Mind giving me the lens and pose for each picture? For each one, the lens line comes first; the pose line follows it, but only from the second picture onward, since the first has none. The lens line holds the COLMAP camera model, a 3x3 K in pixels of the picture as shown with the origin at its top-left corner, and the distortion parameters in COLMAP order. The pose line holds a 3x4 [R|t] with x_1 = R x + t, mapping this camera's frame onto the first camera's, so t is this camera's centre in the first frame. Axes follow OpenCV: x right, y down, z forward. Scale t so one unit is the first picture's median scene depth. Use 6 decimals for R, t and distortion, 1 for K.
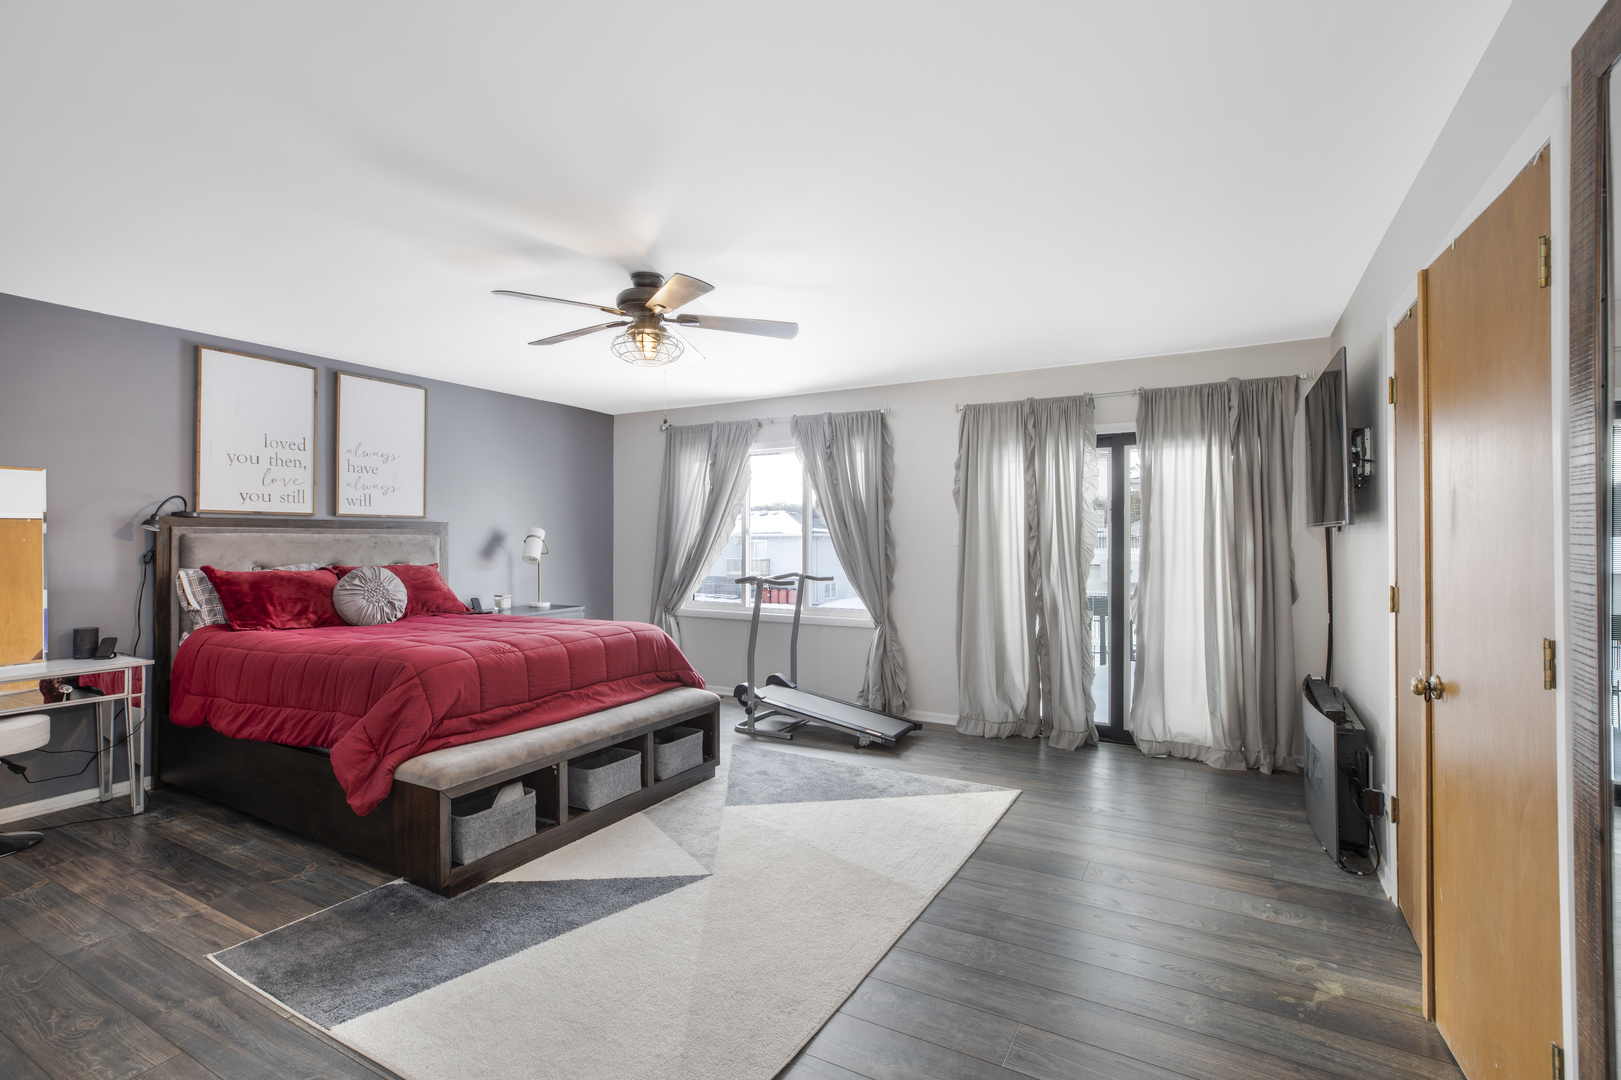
lens RADIAL K [[739.1, 0, 803.2], [0, 739.1, 535.8], [0, 0, 1]] dist [-0.014400, 0.005732]
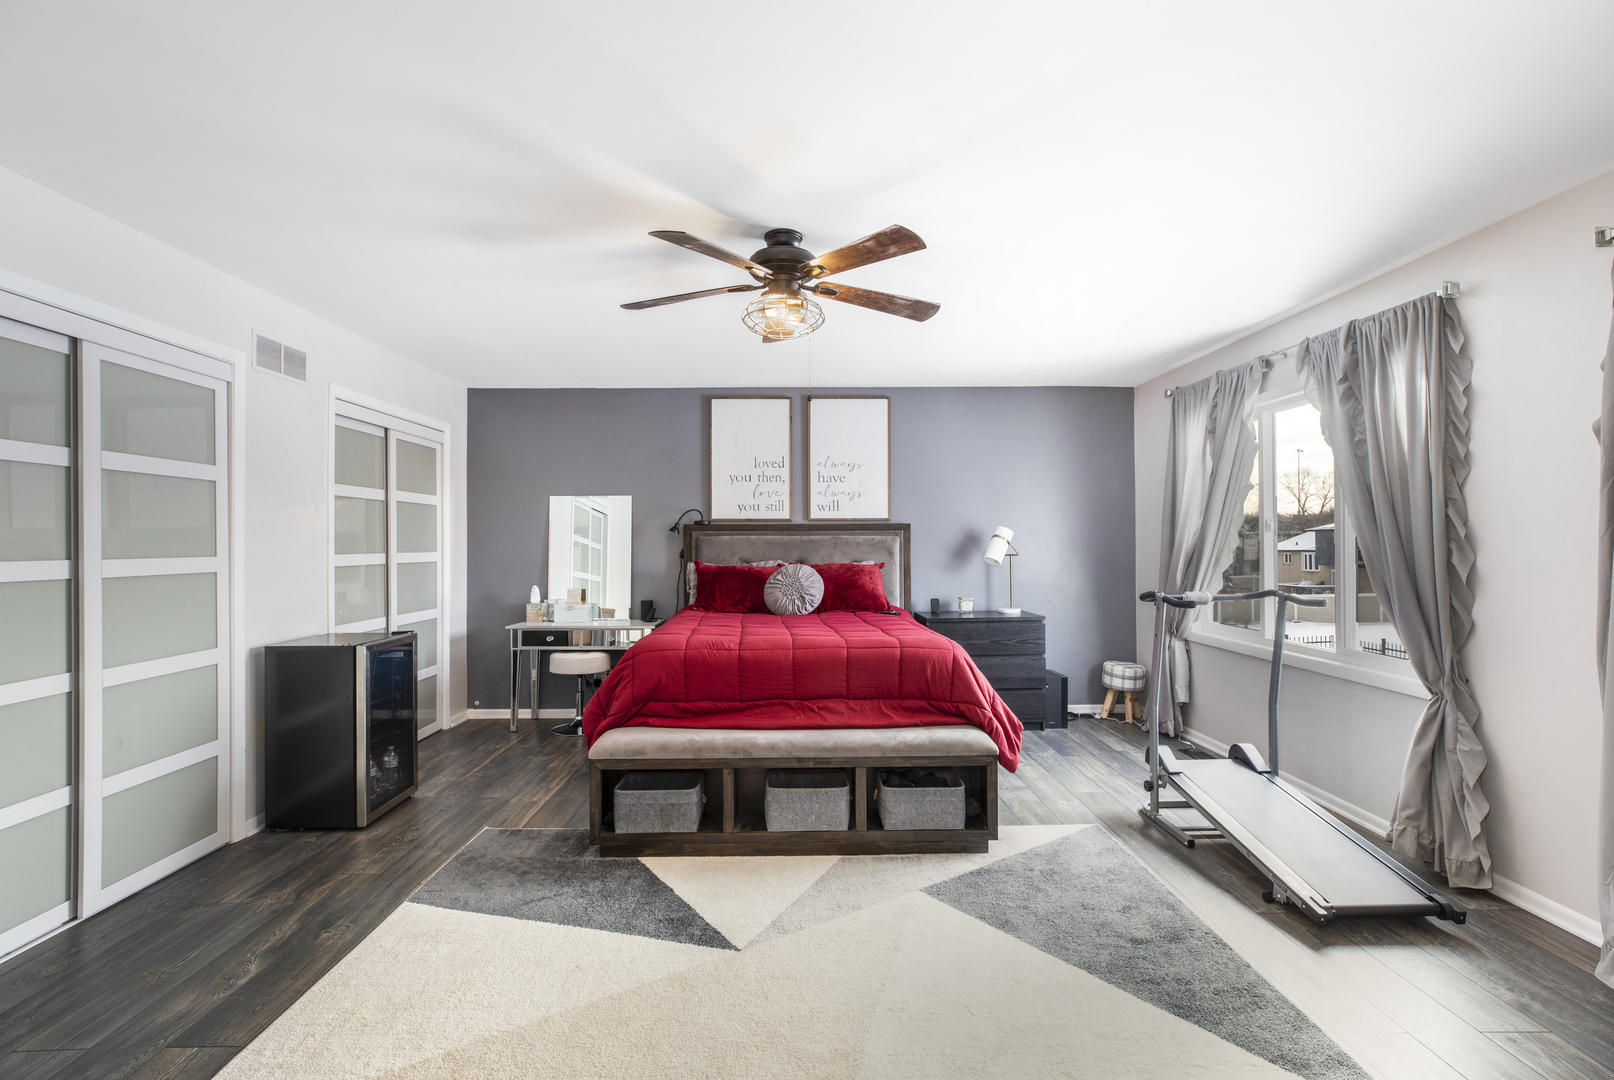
lens RADIAL K [[735.9, 0, 804.5], [0, 735.9, 538.6], [0, 0, 1]] dist [-0.014400, 0.005732]
pose [[0.510010, -0.006692, -0.860142, 0.399135], [0.007708, 0.999965, -0.003209, 0.006122], [0.860134, -0.004993, 0.510044, 0.426517]]
